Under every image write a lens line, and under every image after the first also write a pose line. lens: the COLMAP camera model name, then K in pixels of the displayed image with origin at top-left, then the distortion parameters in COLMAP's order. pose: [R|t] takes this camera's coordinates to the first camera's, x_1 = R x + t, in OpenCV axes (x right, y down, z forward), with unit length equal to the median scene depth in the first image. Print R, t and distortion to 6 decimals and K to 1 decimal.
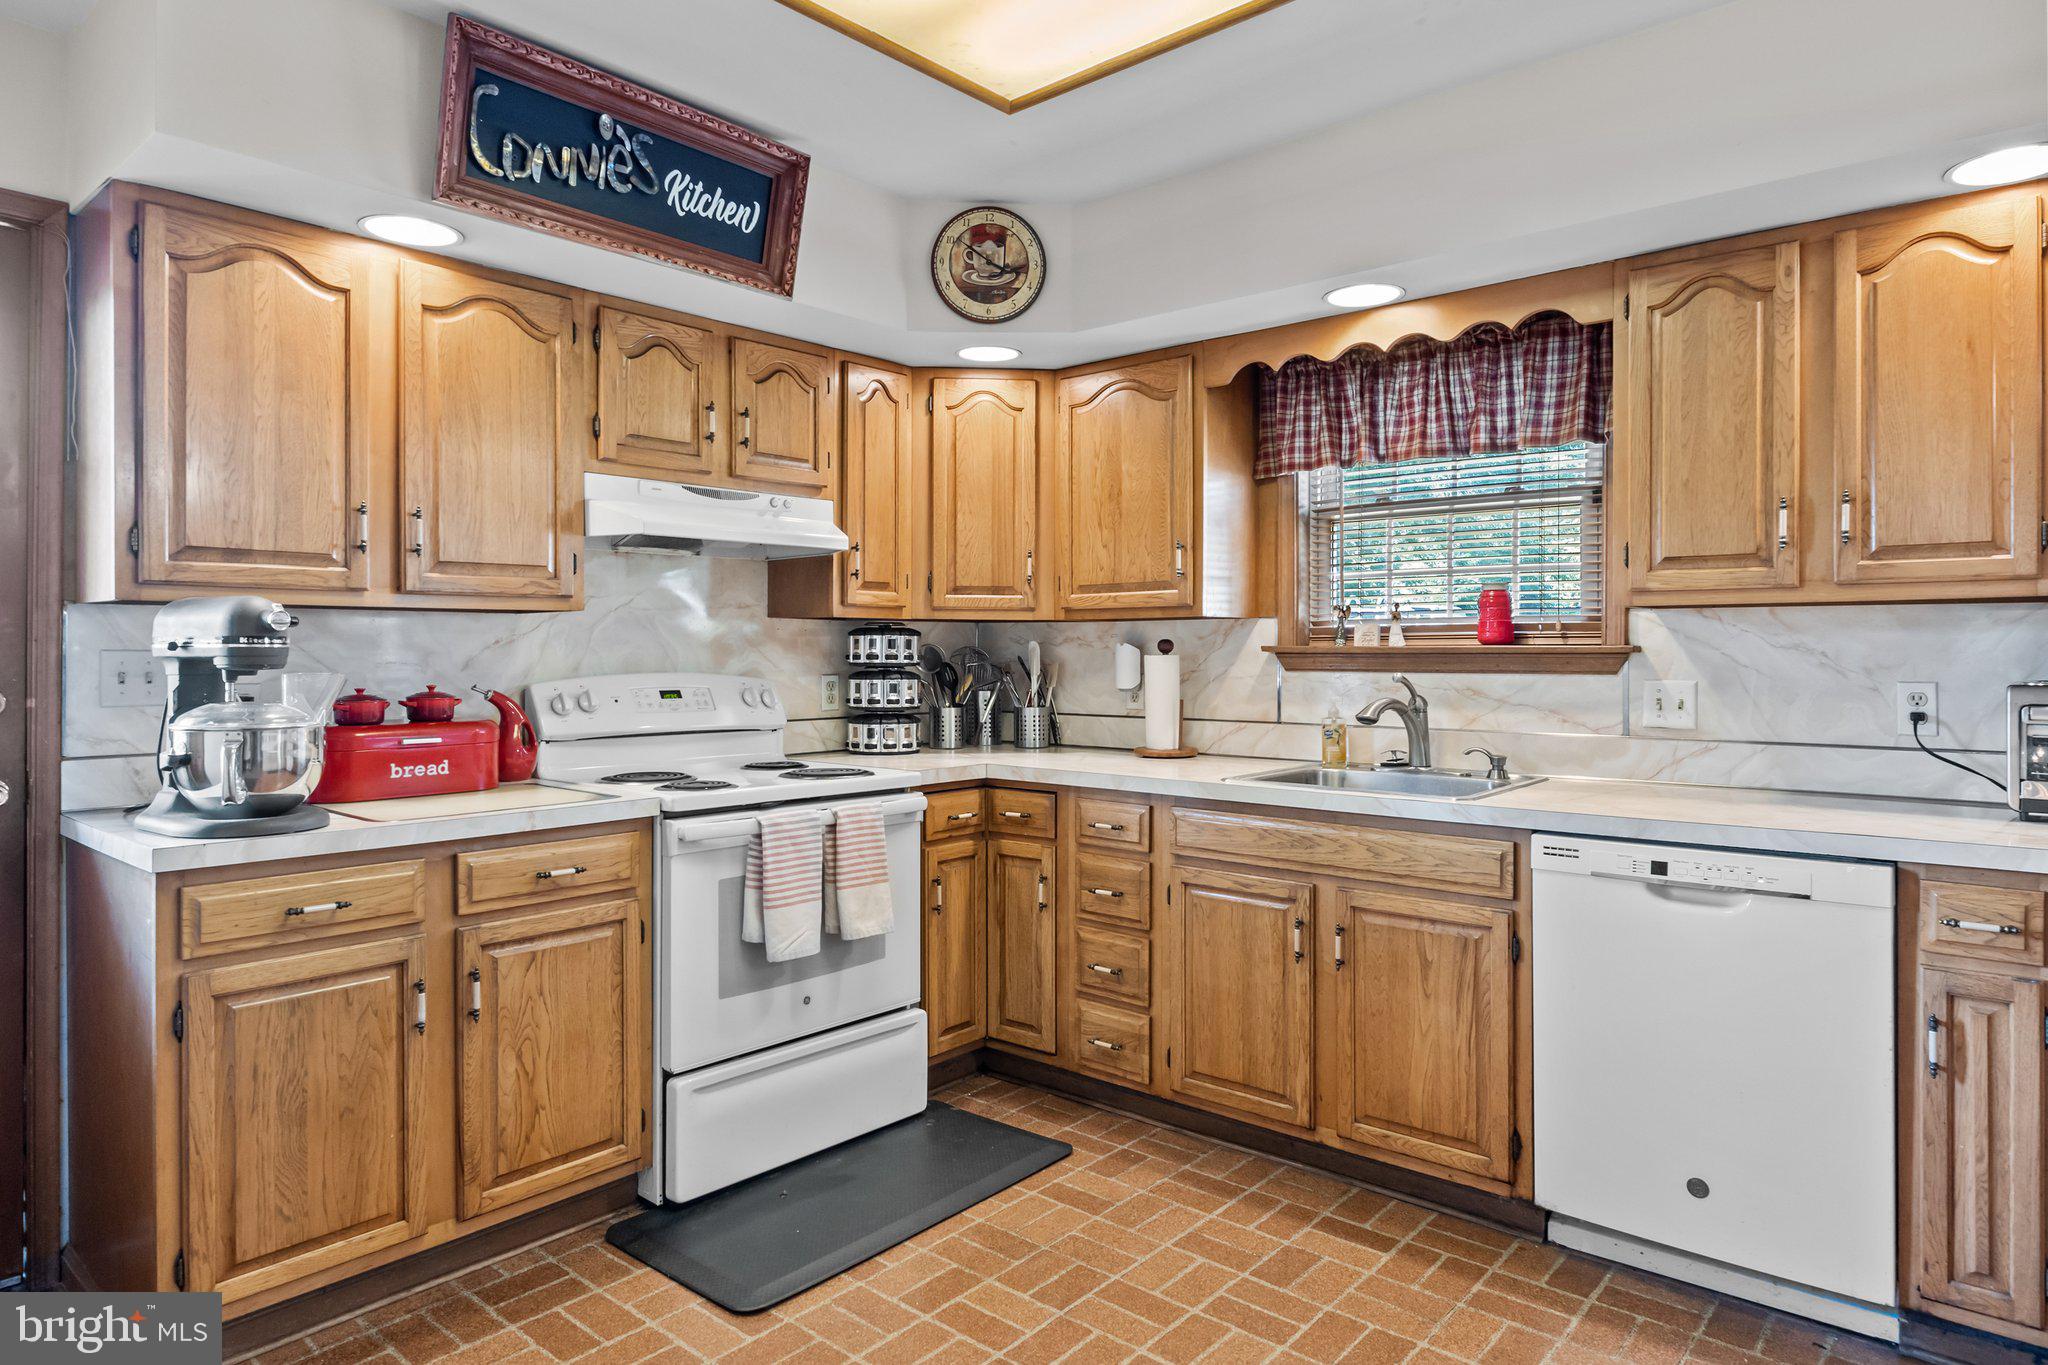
lens RADIAL K [[1201.3, 0, 1051.9], [0, 1201.3, 644.6], [0, 0, 1]] dist [-0.000504, 0.005311]
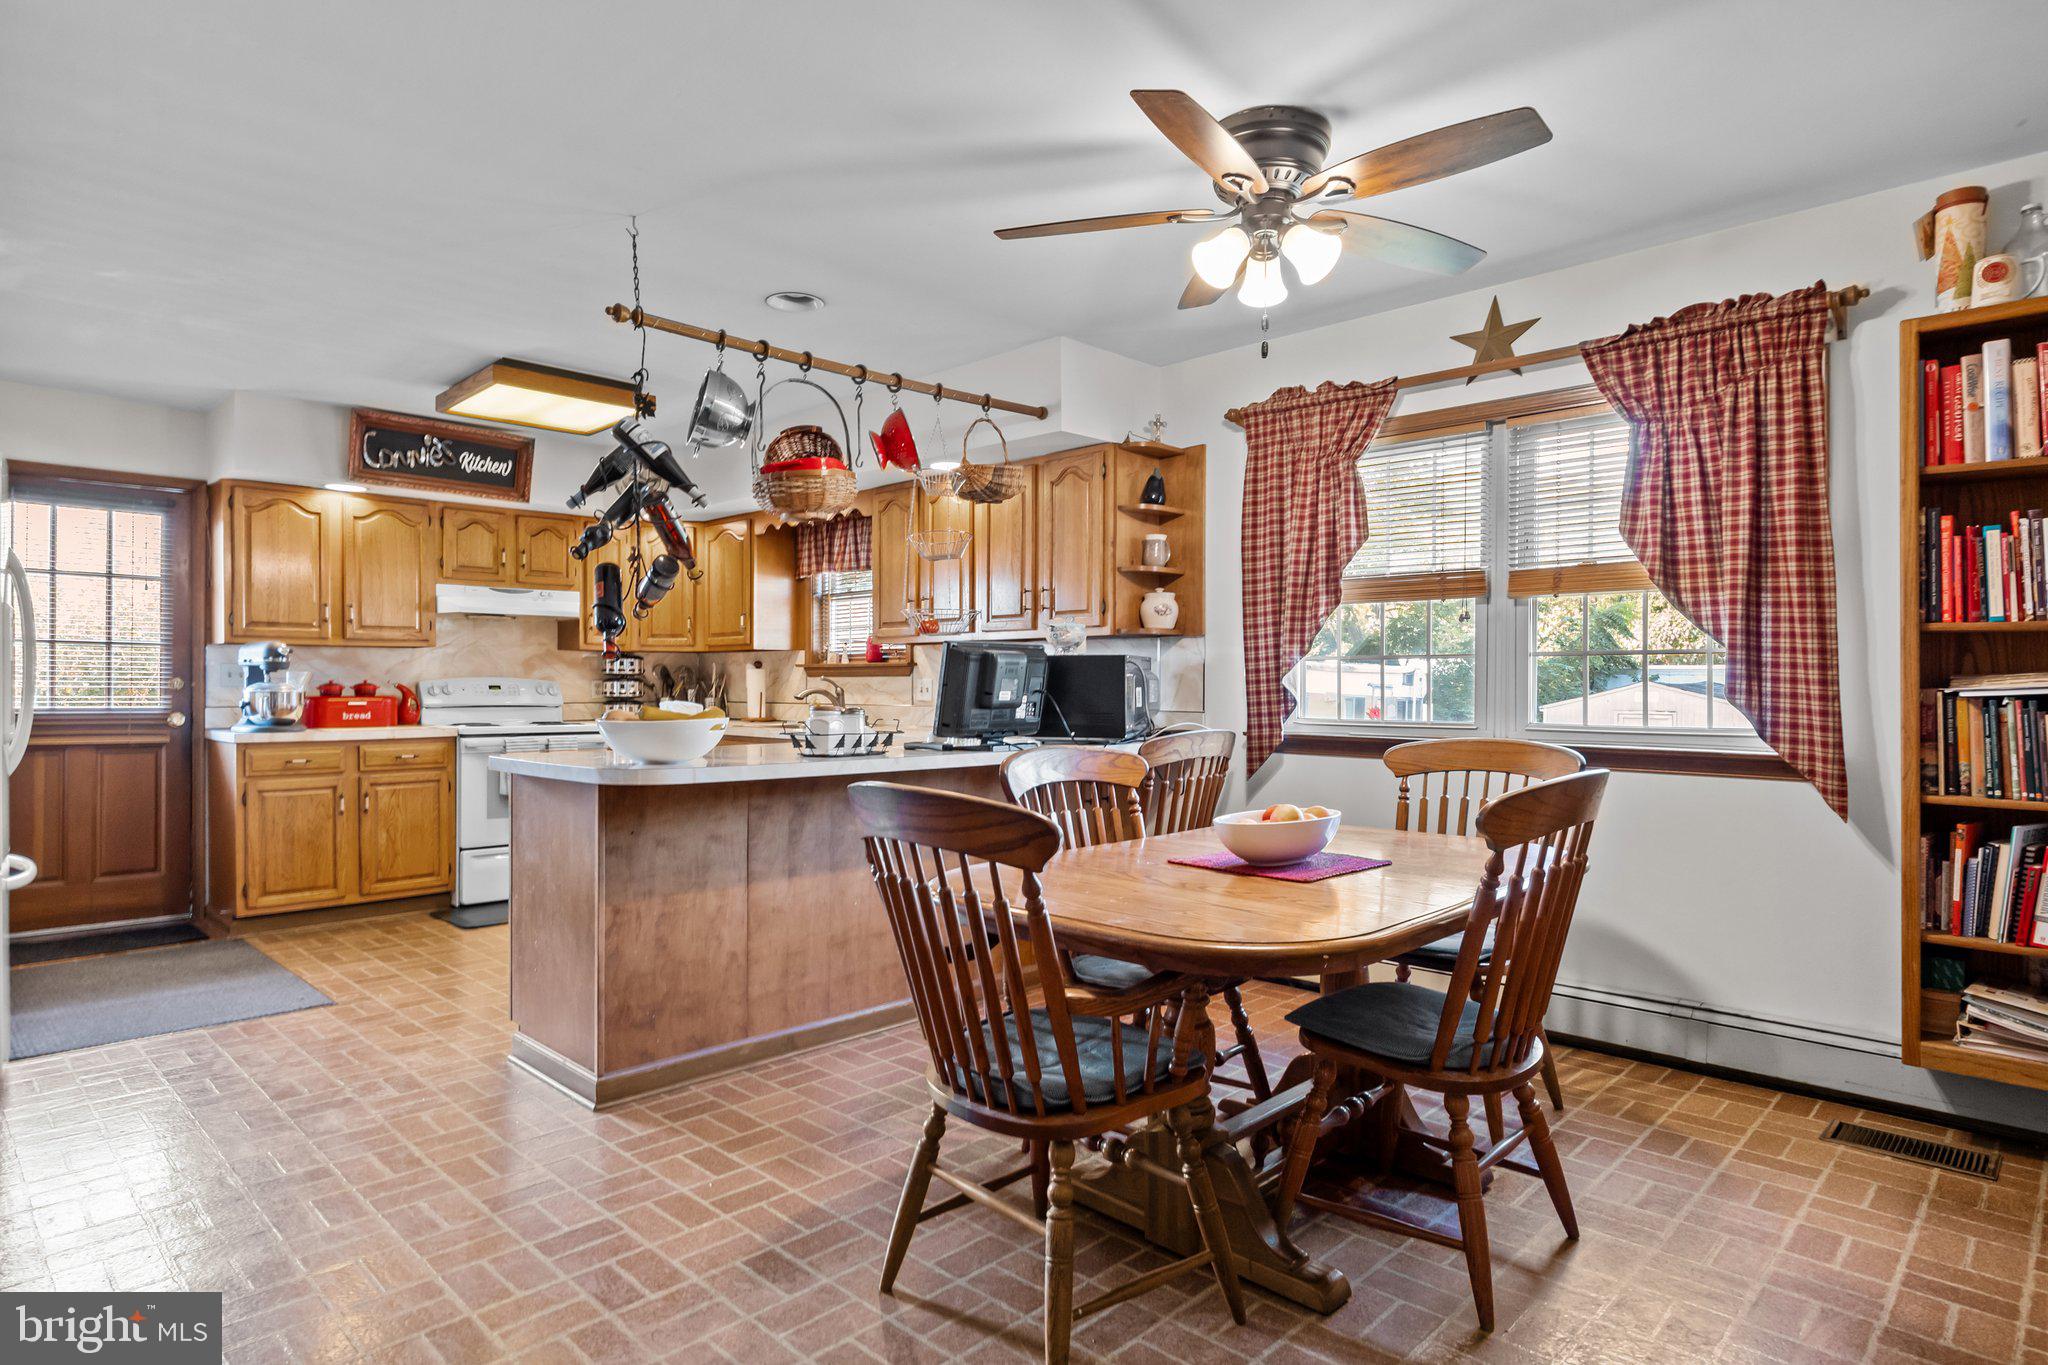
lens RADIAL K [[1120.7, 0, 1013.4], [0, 1120.7, 678.6], [0, 0, 1]] dist [0.041444, -0.001662]
pose [[0.996355, 0.001129, -0.085296, 0.943107], [-0.000973, 0.999998, 0.001877, 0.028328], [0.085298, -0.001787, 0.996354, -1.094769]]
